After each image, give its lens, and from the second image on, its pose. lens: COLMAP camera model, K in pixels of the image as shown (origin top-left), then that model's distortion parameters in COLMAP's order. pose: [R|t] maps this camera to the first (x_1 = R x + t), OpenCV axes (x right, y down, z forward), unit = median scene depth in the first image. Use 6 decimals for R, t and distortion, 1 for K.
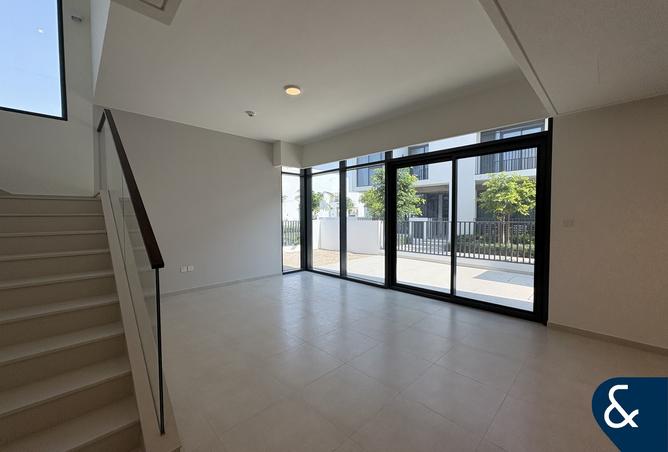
lens RADIAL K [[268.1, 0, 334.0], [0, 268.1, 226.0], [0, 0, 1]] dist [0.000180, -0.000032]
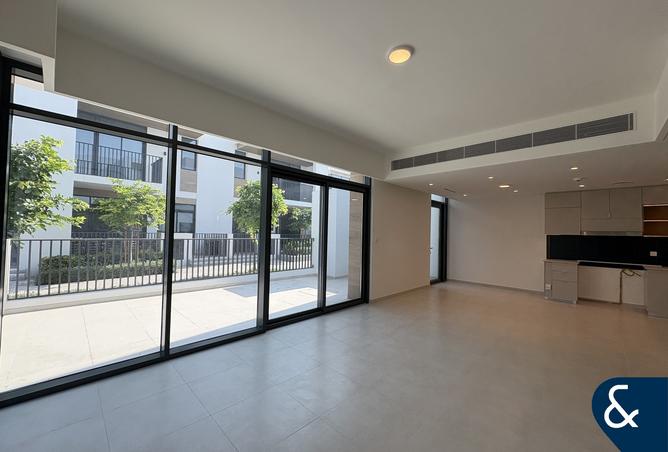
lens RADIAL K [[268.1, 0, 334.0], [0, 268.1, 226.0], [0, 0, 1]] dist [0.000180, -0.000032]
pose [[-0.022140, 0.029684, 0.999314, -0.564024], [0.018021, 0.999409, -0.029288, -0.034959], [-0.999592, 0.017361, -0.022662, 0.815933]]
